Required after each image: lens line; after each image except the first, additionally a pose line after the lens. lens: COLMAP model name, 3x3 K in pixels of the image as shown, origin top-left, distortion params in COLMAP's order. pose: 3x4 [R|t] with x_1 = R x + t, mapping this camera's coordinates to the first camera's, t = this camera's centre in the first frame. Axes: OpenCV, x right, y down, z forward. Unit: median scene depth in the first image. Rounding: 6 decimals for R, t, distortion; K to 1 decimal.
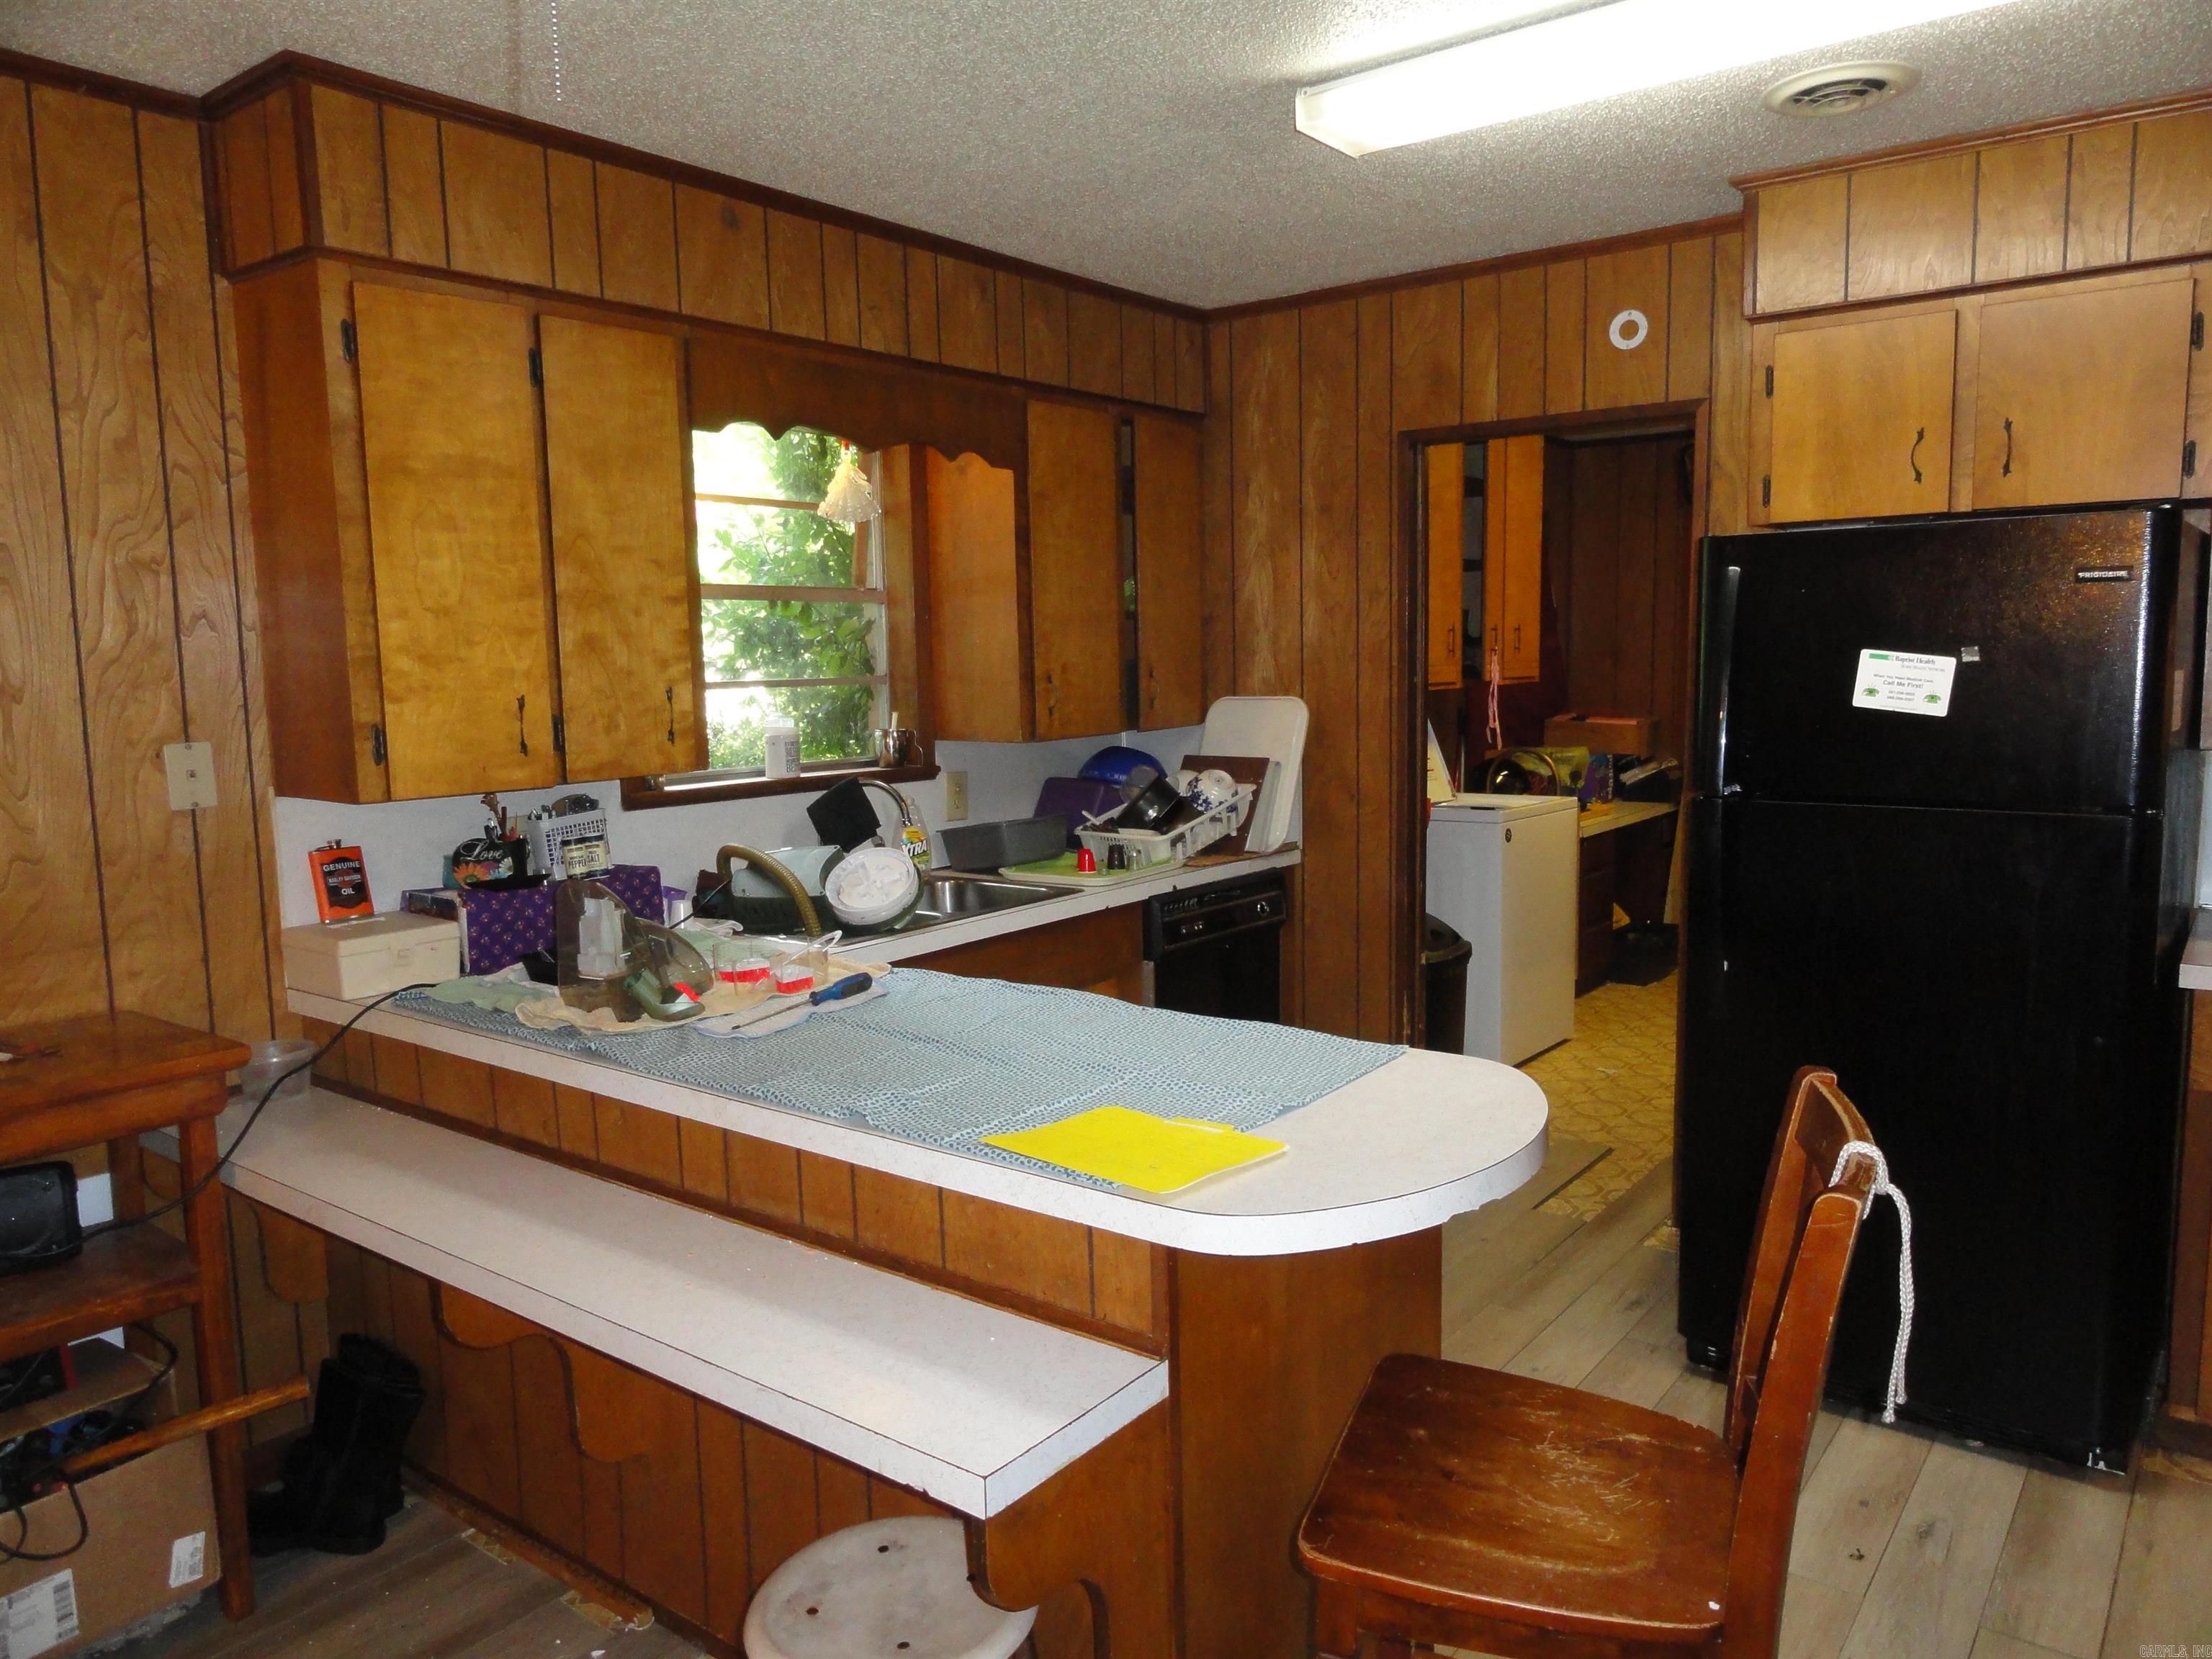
lens RADIAL K [[1545.0, 0, 1099.1], [0, 1545.0, 820.4], [0, 0, 1]] dist [0.001570, -0.001242]
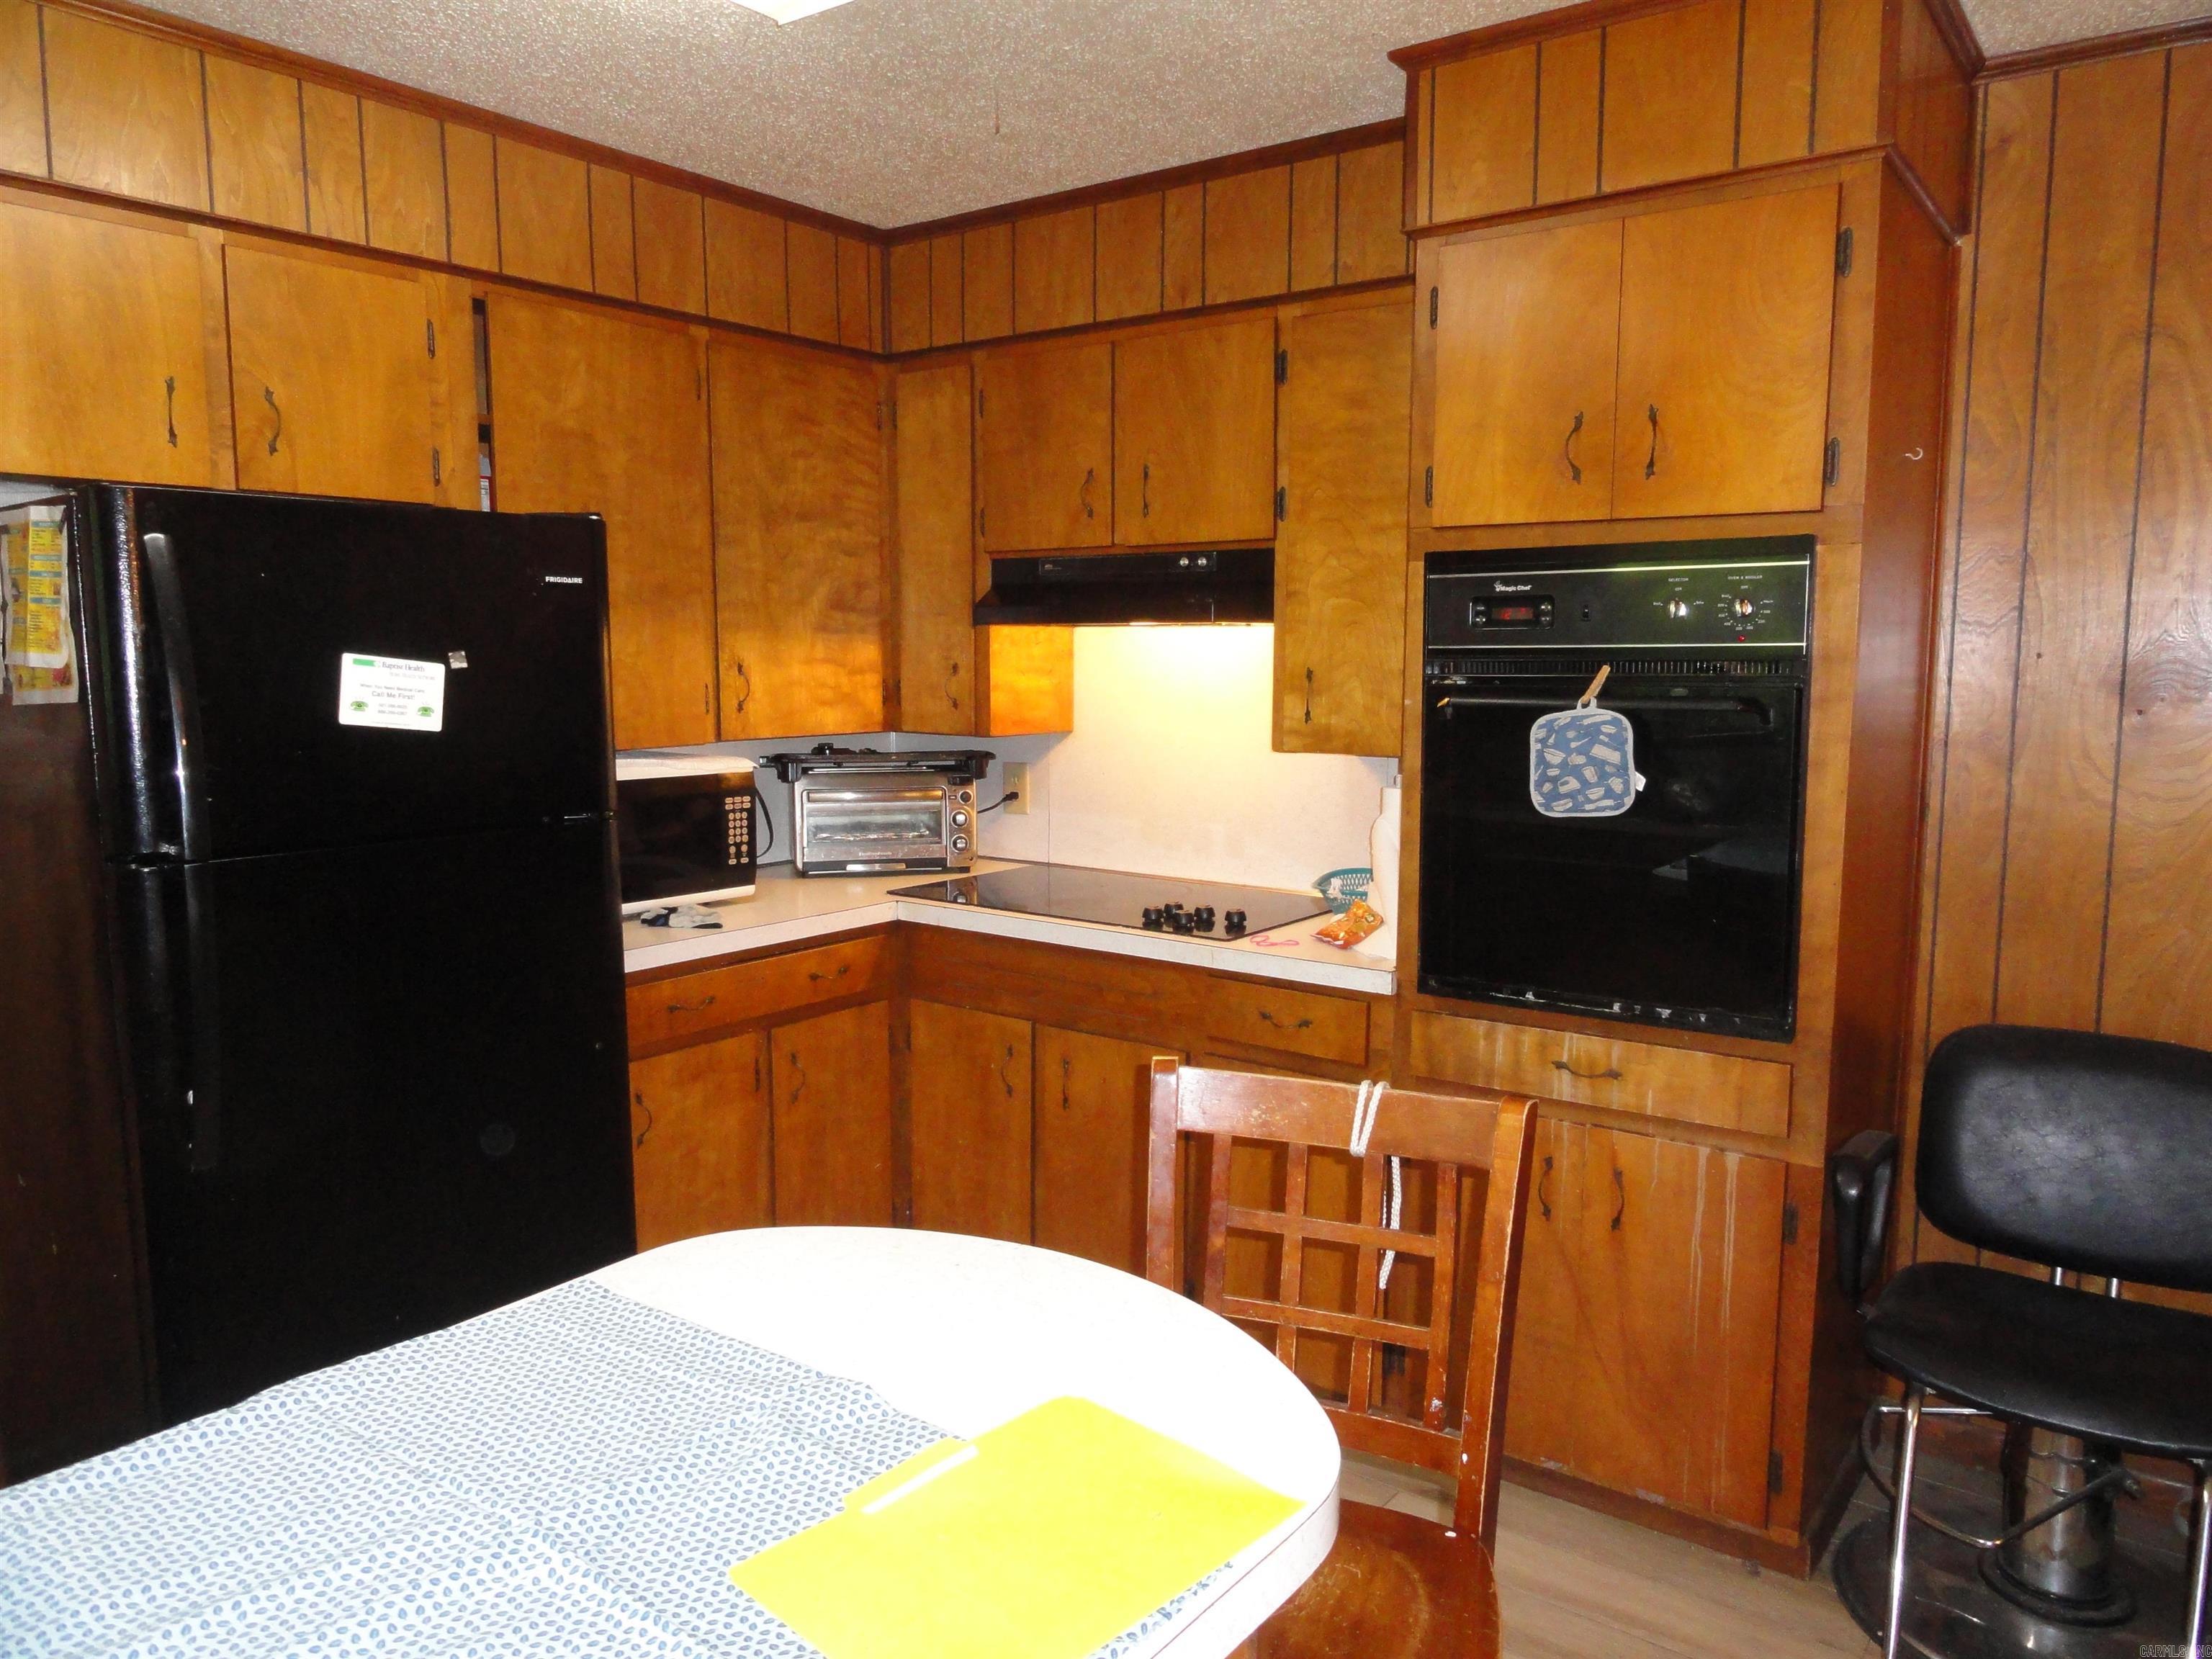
lens RADIAL K [[1552.4, 0, 1111.3], [0, 1552.4, 829.2], [0, 0, 1]] dist [0.004742, -0.000185]
pose [[-0.015948, -0.099703, 0.994889, -0.288476], [0.111177, 0.988669, 0.100862, -0.050284], [-0.993673, 0.112218, -0.004682, 0.541463]]
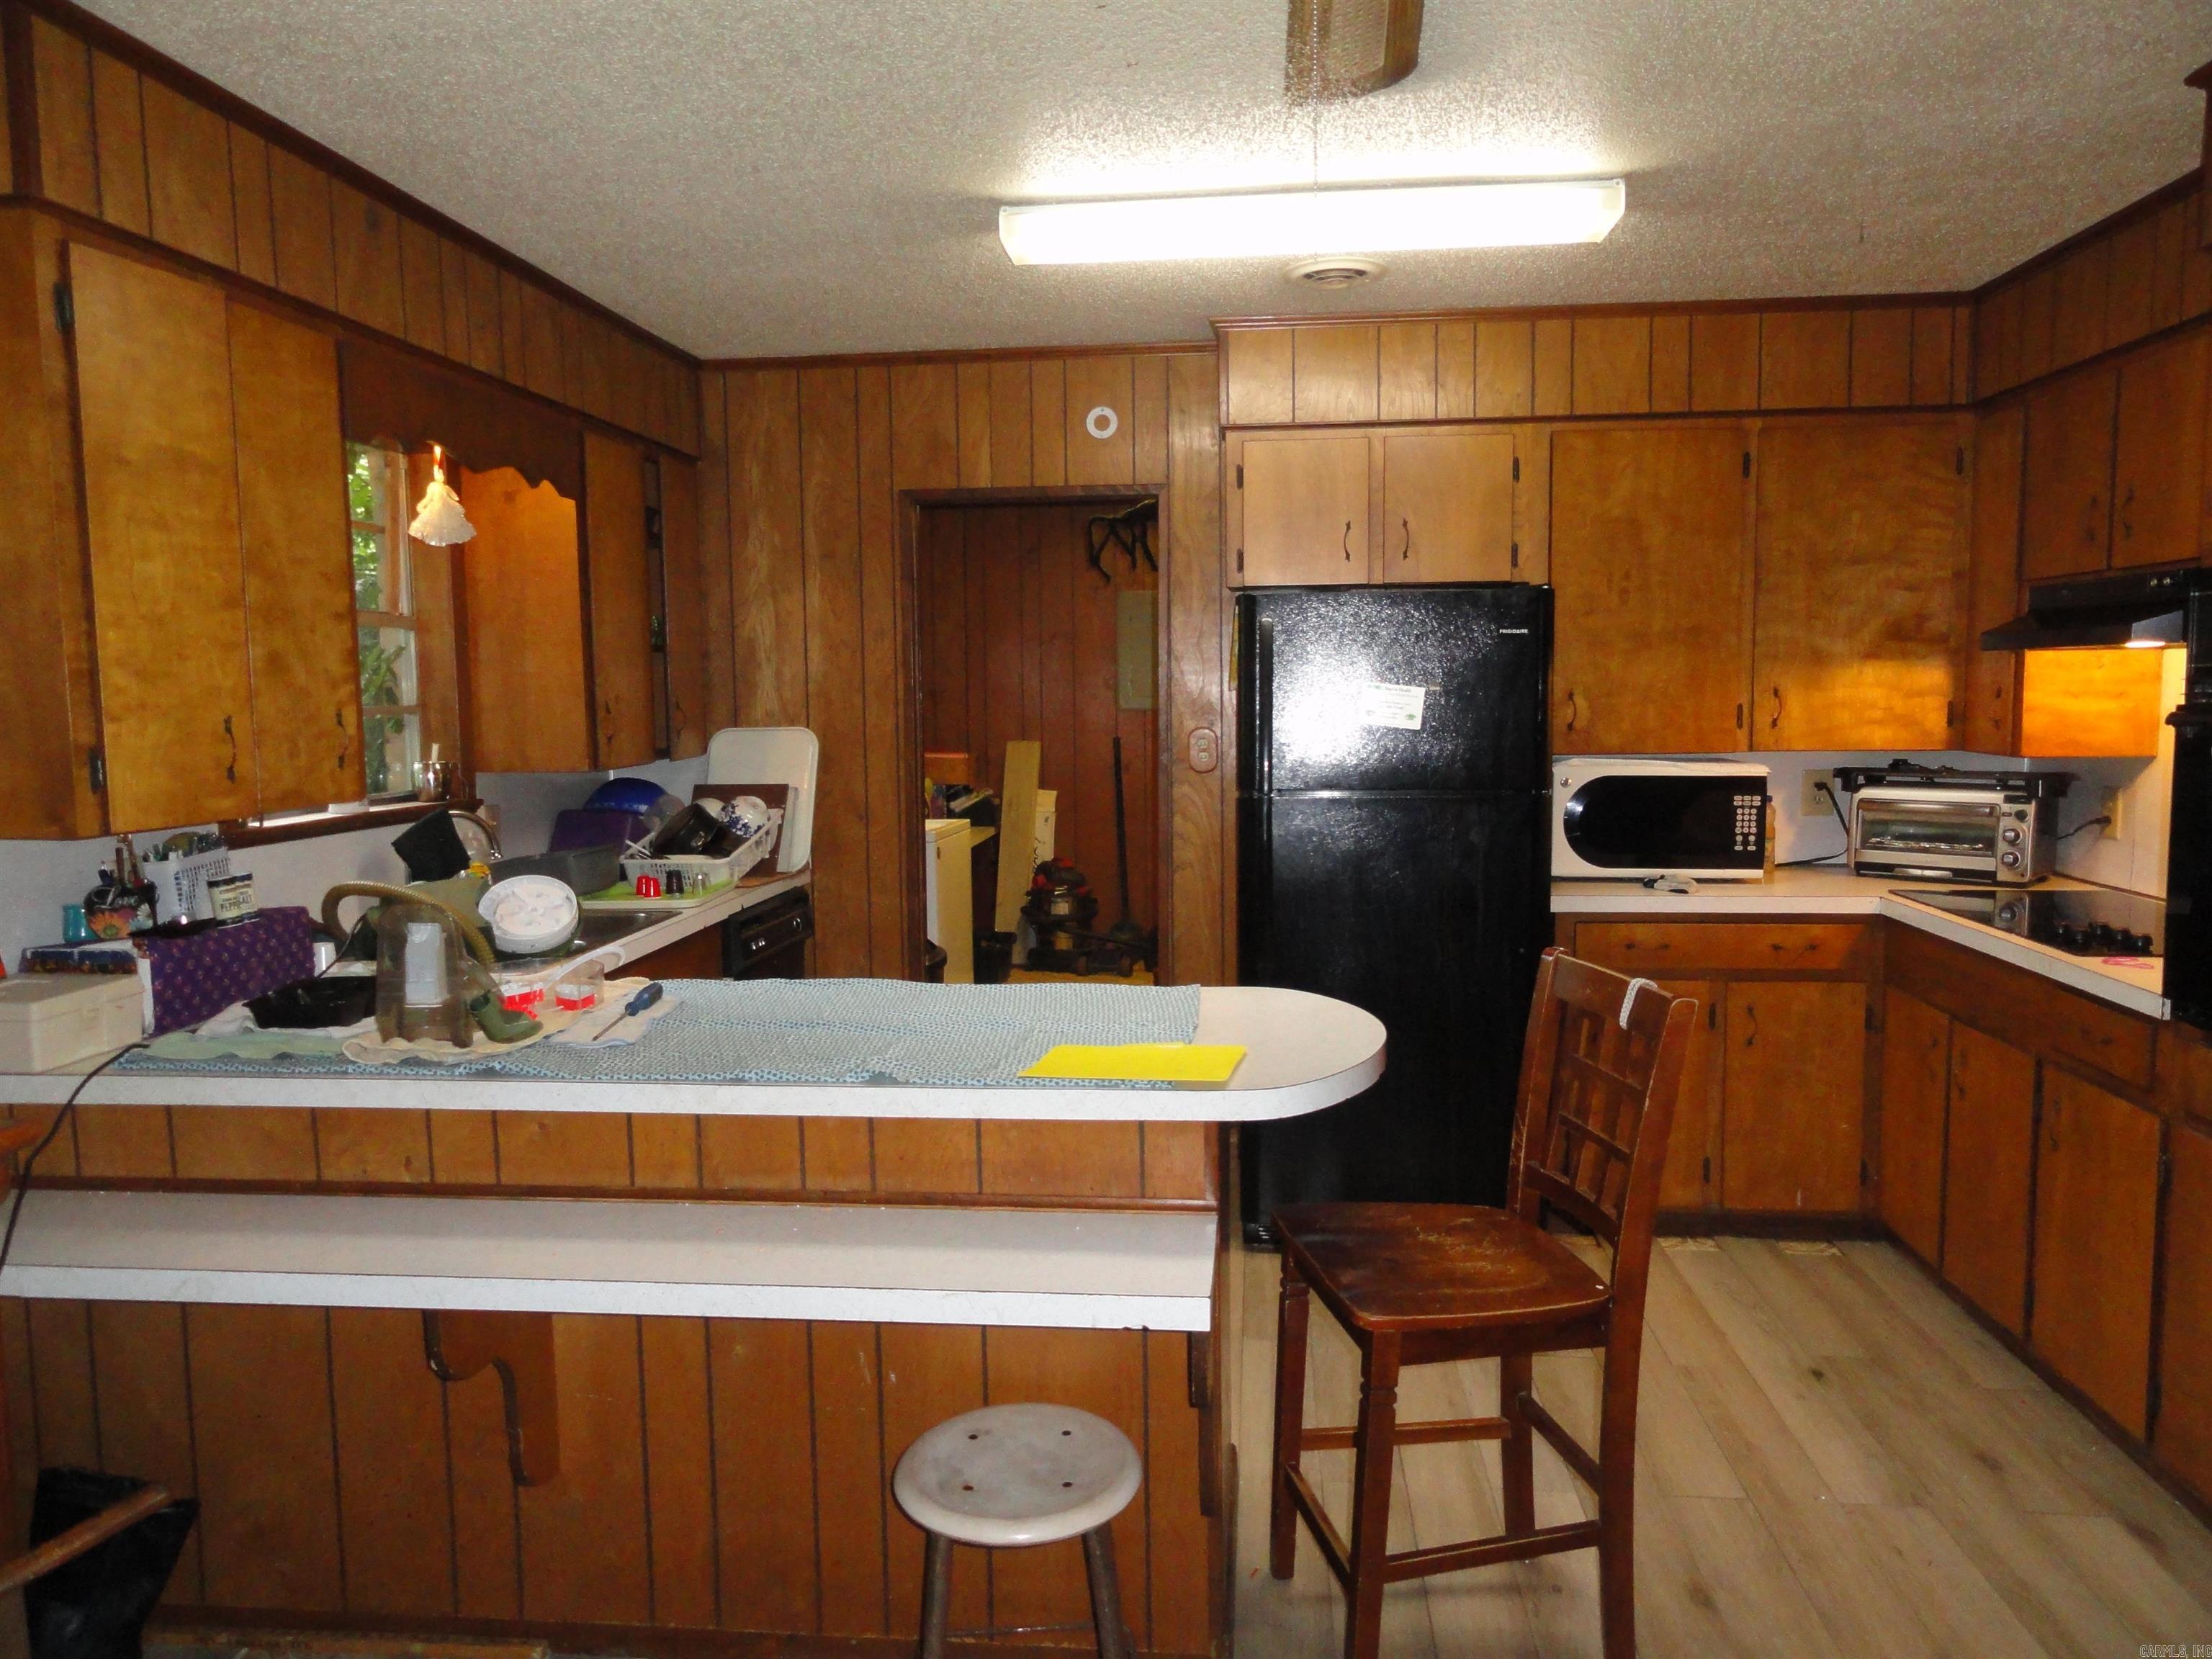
lens RADIAL K [[1548.9, 0, 1097.9], [0, 1548.9, 826.0], [0, 0, 1]] dist [-0.004503, 0.000225]
pose [[0.850310, -0.038130, 0.524899, -0.372797], [0.053835, 0.998442, -0.014680, 0.021400], [-0.523522, 0.040741, 0.851038, -0.030074]]
